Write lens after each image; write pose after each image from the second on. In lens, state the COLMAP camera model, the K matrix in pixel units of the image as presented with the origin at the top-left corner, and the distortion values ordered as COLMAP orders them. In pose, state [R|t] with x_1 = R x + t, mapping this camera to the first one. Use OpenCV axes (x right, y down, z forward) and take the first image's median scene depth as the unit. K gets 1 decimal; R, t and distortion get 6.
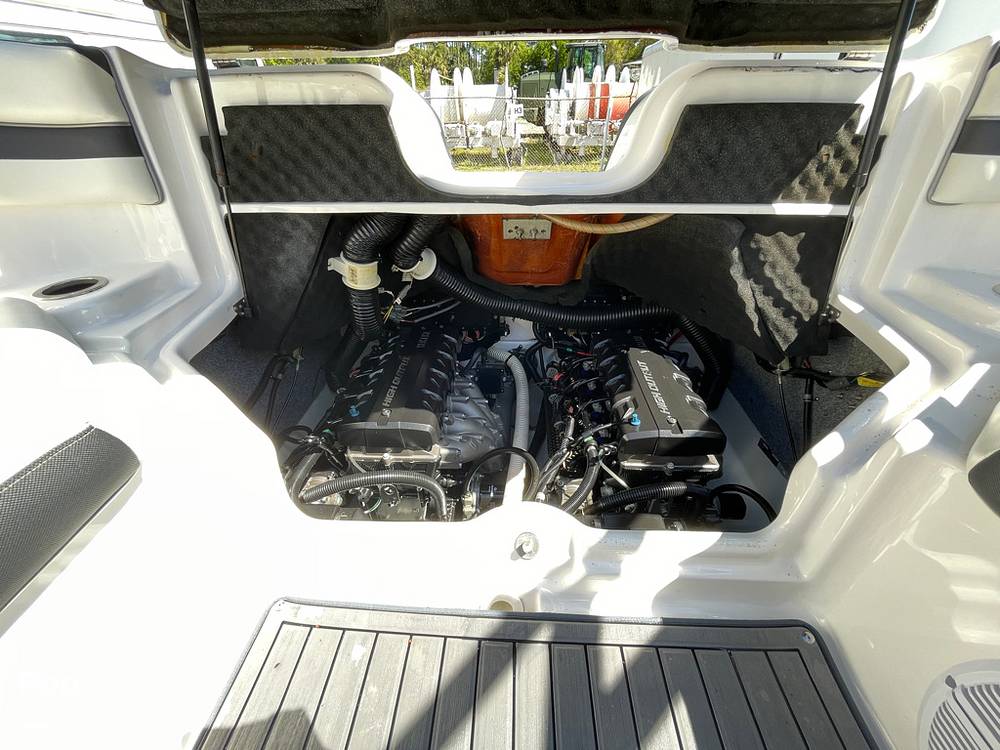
lens RADIAL K [[401.8, 0, 500.0], [0, 401.8, 375.0], [0, 0, 1]] dist [-0.000320, -0.000107]
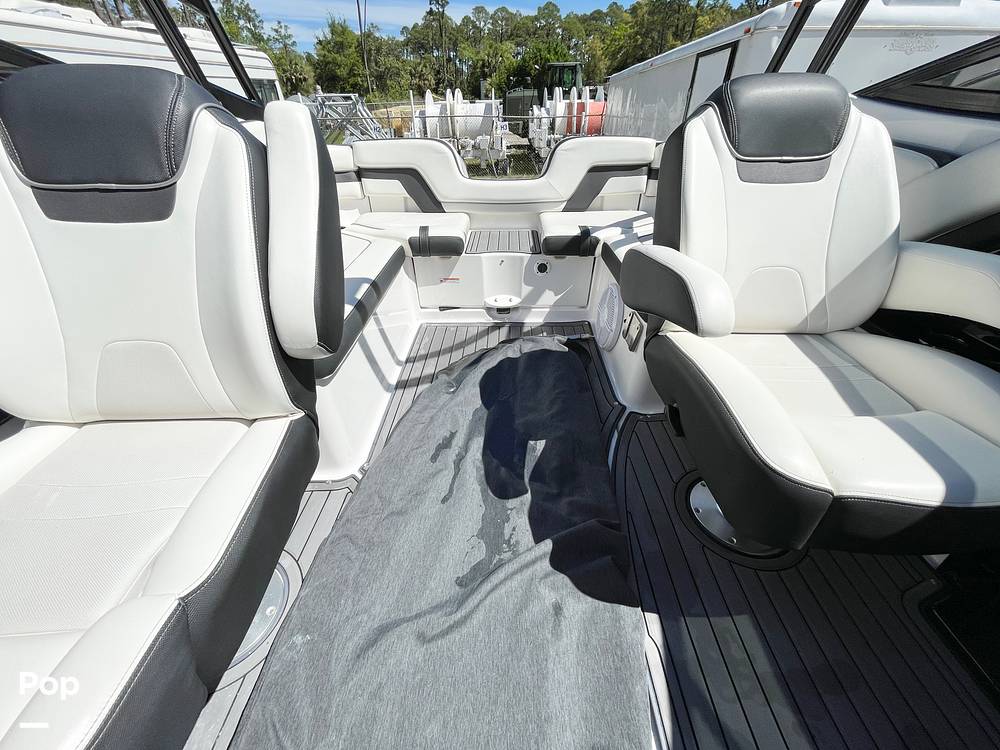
lens RADIAL K [[411.7, 0, 500.0], [0, 411.7, 375.0], [0, 0, 1]] dist [0.000690, -0.000019]
pose [[0.999627, -0.017014, 0.021375, -0.001942], [0.017528, 0.999556, -0.024082, 0.054579], [-0.020956, 0.024447, 0.999481, -0.114659]]
